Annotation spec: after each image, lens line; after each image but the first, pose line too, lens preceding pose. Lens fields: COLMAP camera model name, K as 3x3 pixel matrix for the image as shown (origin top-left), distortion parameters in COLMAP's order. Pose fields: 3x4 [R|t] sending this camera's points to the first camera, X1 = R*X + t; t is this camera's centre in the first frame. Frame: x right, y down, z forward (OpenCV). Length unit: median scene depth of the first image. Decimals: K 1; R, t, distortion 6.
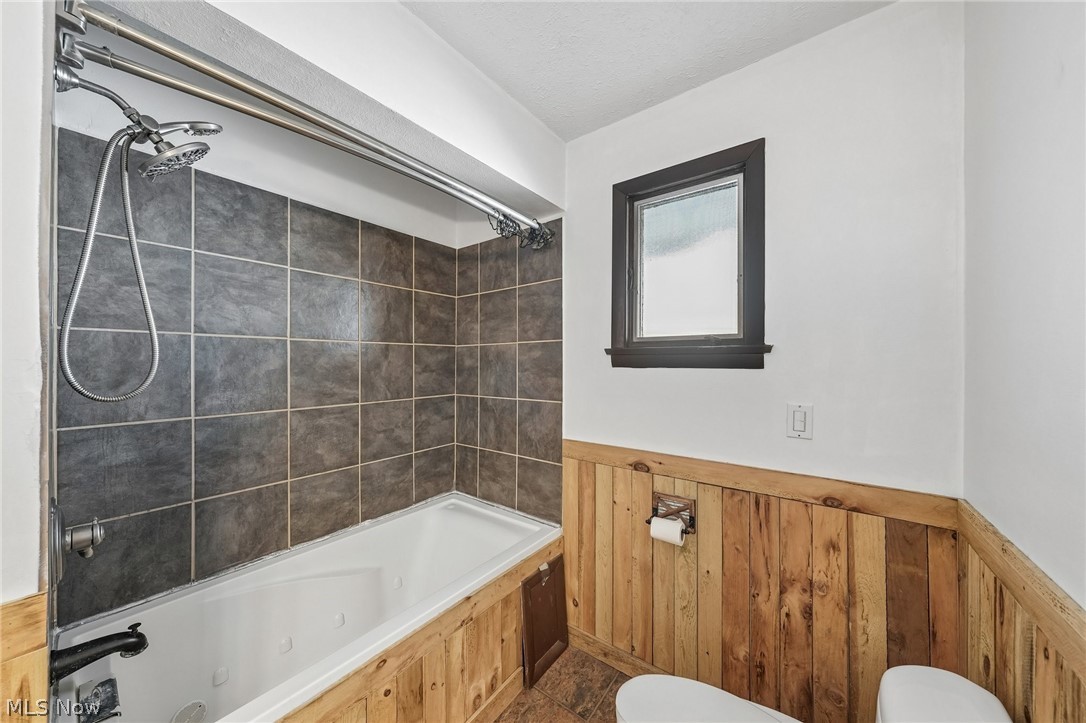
lens RADIAL K [[376.4, 0, 532.1], [0, 376.4, 365.6], [0, 0, 1]] dist [-0.003608, 0.000325]
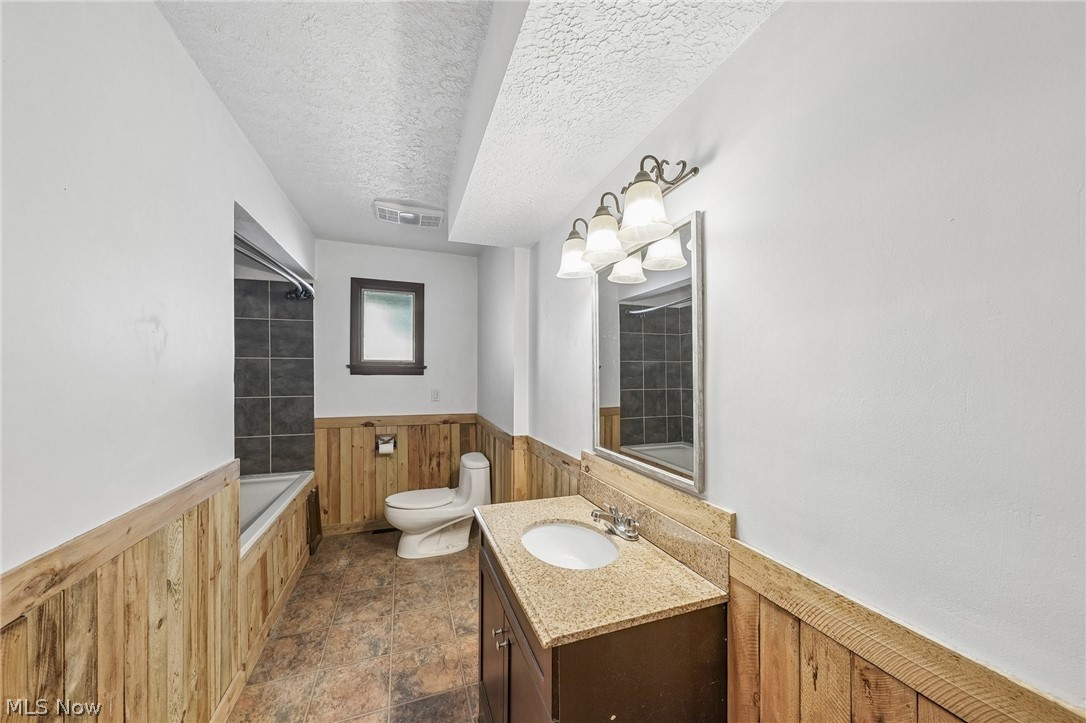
lens RADIAL K [[376.4, 0, 543.4], [0, 376.4, 376.8], [0, 0, 1]] dist [-0.003608, 0.000325]
pose [[0.525646, -0.005396, 0.850686, -0.993742], [0.000045, 0.999980, 0.006316, 0.003202], [-0.850703, -0.003281, 0.525636, -0.906635]]
